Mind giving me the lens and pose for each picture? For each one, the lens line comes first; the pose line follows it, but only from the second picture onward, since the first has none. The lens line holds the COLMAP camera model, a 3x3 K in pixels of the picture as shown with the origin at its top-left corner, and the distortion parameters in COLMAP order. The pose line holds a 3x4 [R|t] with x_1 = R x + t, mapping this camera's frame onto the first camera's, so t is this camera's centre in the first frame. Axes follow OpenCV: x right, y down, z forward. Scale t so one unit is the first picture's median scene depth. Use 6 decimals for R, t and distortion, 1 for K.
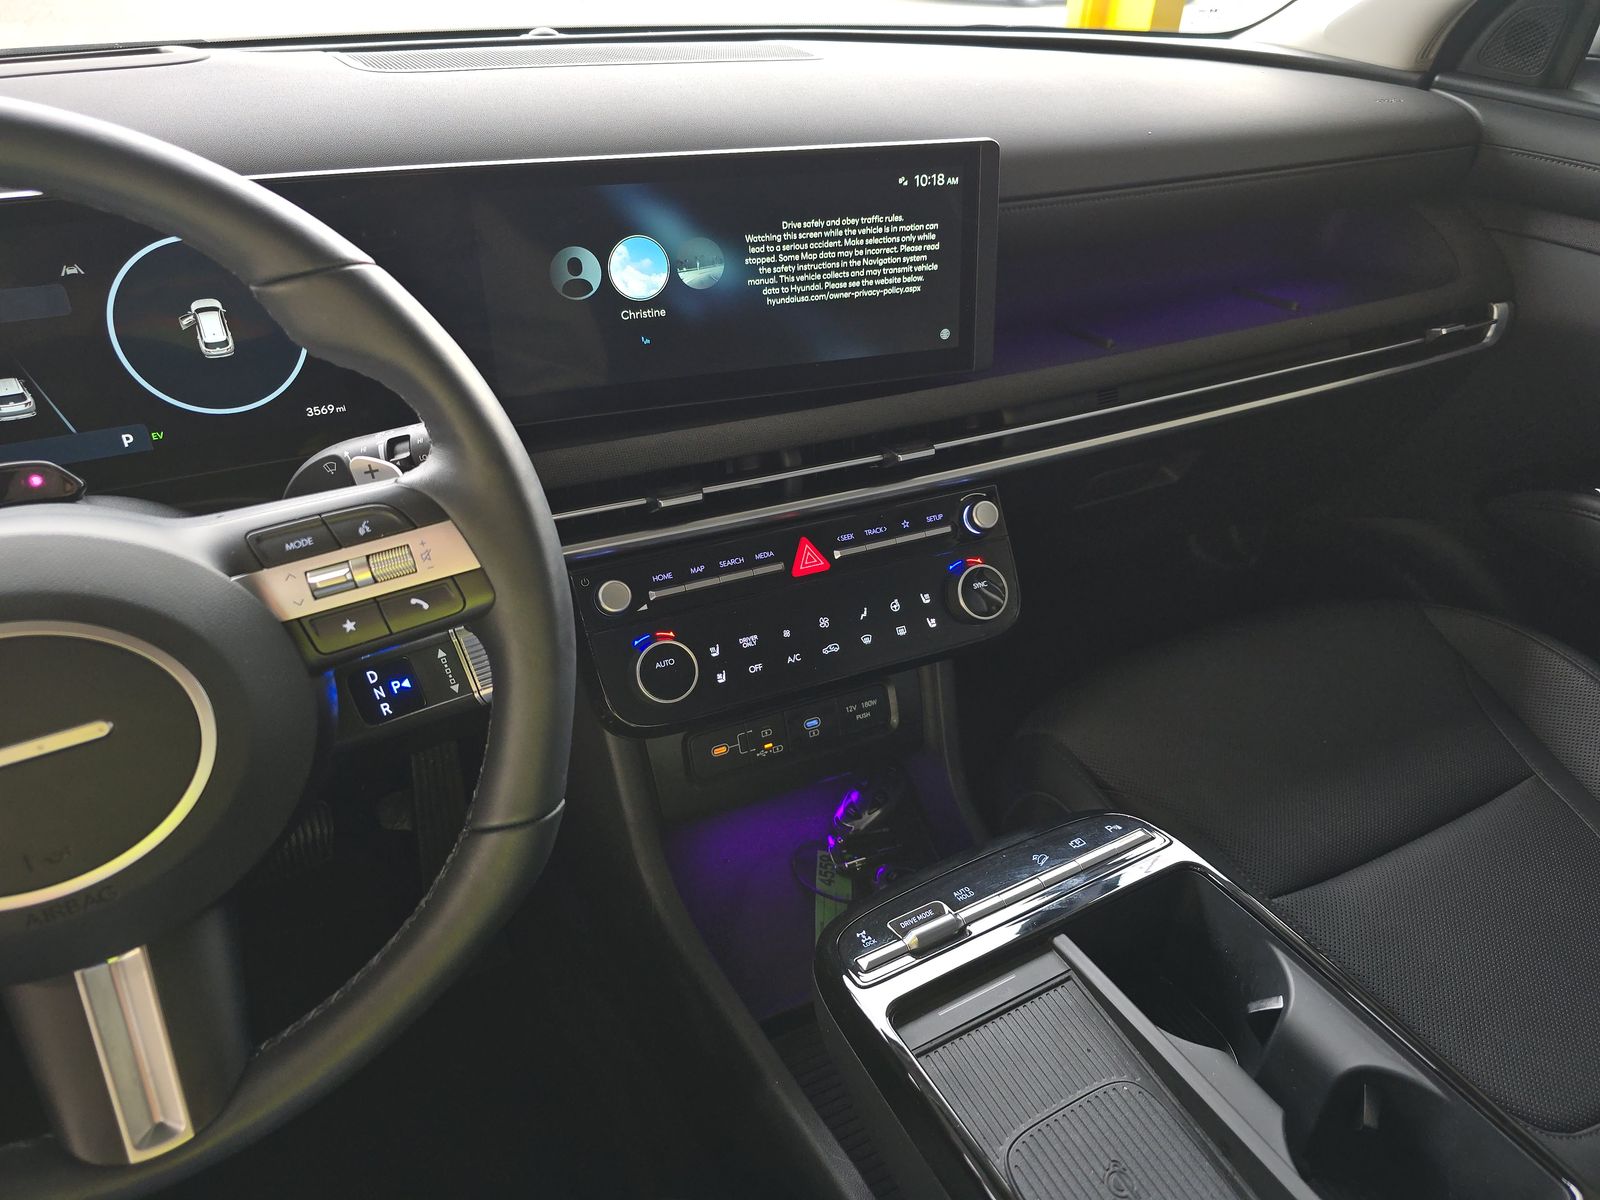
lens RADIAL K [[1037.9, 0, 759.0], [0, 1037.9, 648.5], [0, 0, 1]] dist [0.043083, -0.050597]
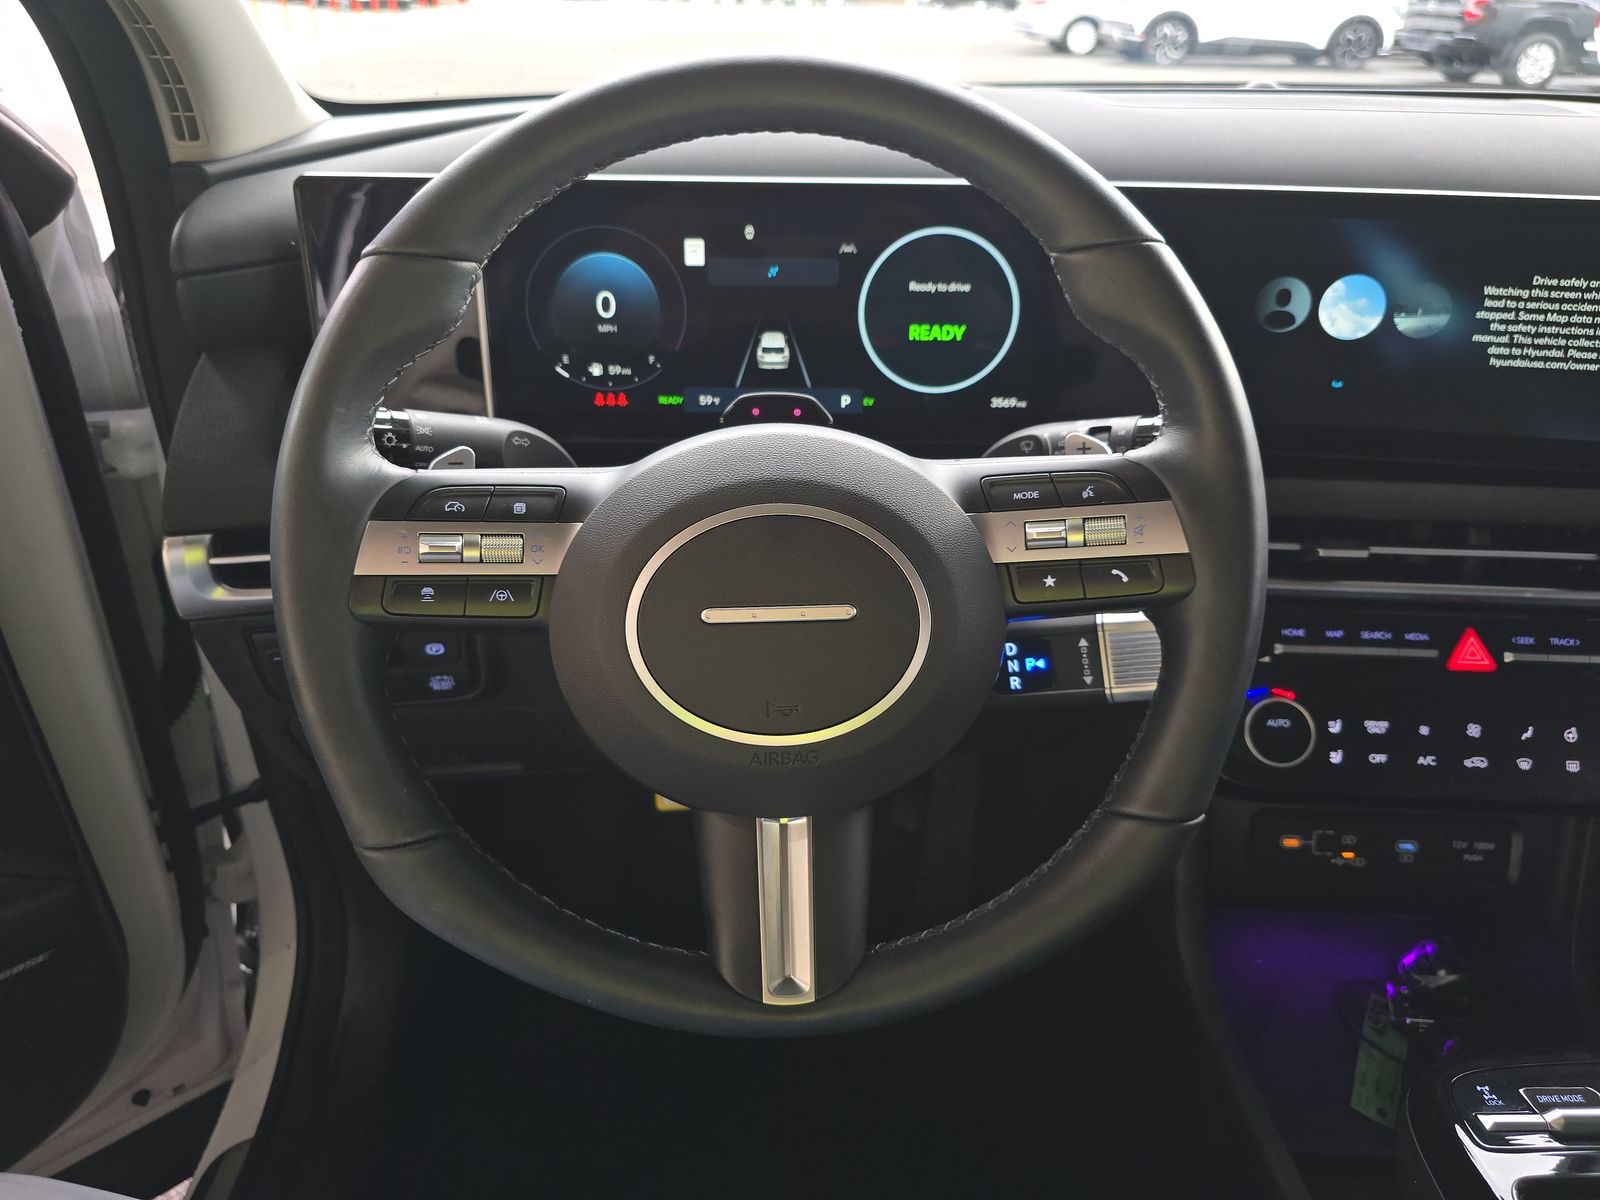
lens RADIAL K [[1037.9, 0, 759.0], [0, 1037.9, 648.5], [0, 0, 1]] dist [0.043083, -0.050597]
pose [[0.884097, 0.226317, -0.408844, -0.126787], [-0.256281, 0.966411, -0.019232, 0.081596], [0.390758, 0.121782, 0.912402, -0.025179]]
